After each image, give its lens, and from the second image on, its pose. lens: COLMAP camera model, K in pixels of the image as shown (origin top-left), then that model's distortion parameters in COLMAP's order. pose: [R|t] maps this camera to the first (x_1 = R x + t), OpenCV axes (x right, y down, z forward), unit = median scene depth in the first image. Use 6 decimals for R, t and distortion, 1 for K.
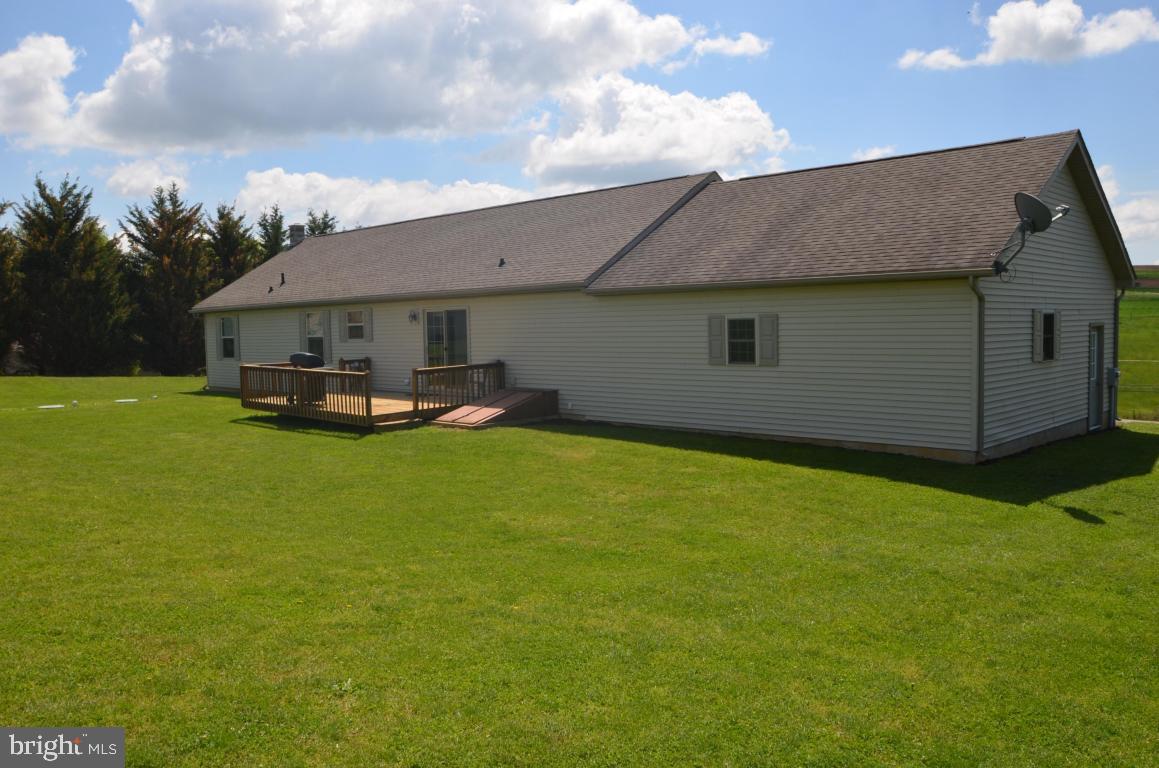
lens RADIAL K [[933.4, 0, 568.1], [0, 933.4, 382.6], [0, 0, 1]] dist [-0.068733, 0.020245]
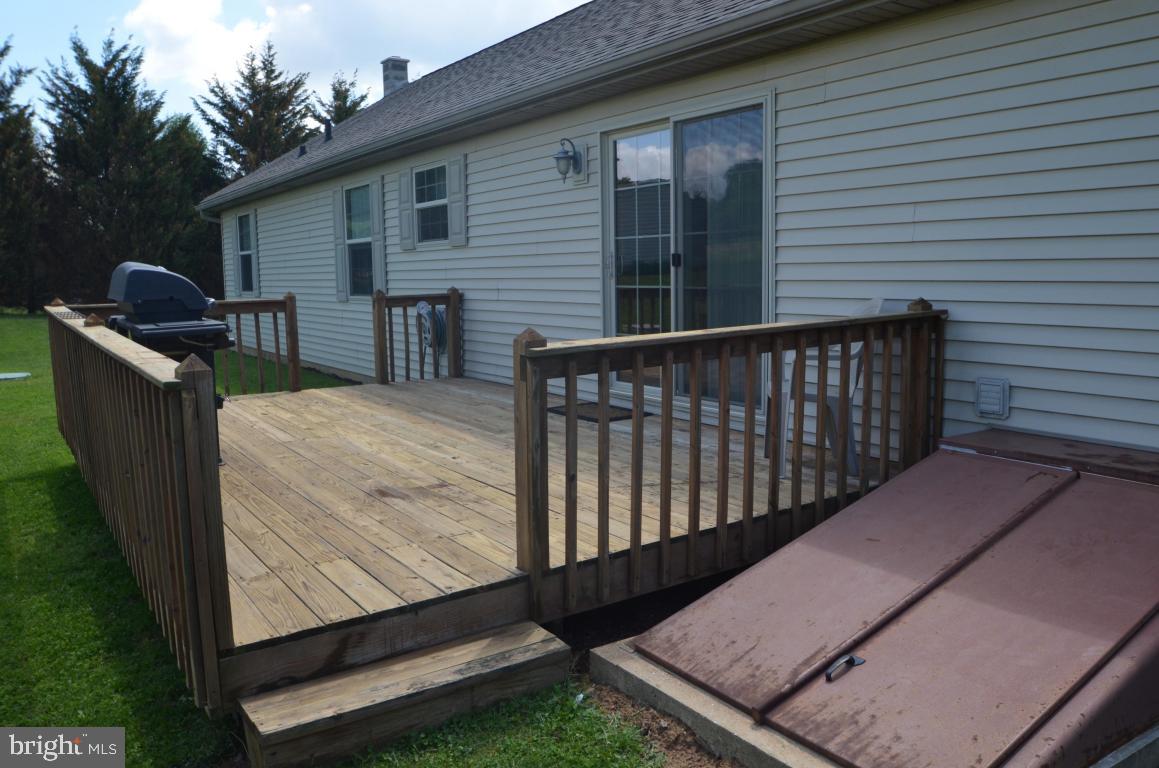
lens RADIAL K [[933.4, 0, 568.1], [0, 933.4, 382.6], [0, 0, 1]] dist [-0.068733, 0.020245]
pose [[0.977697, 0.028802, -0.208036, -0.056319], [-0.015911, 0.997863, 0.063379, -0.008857], [0.209417, -0.058655, 0.976066, 0.388530]]
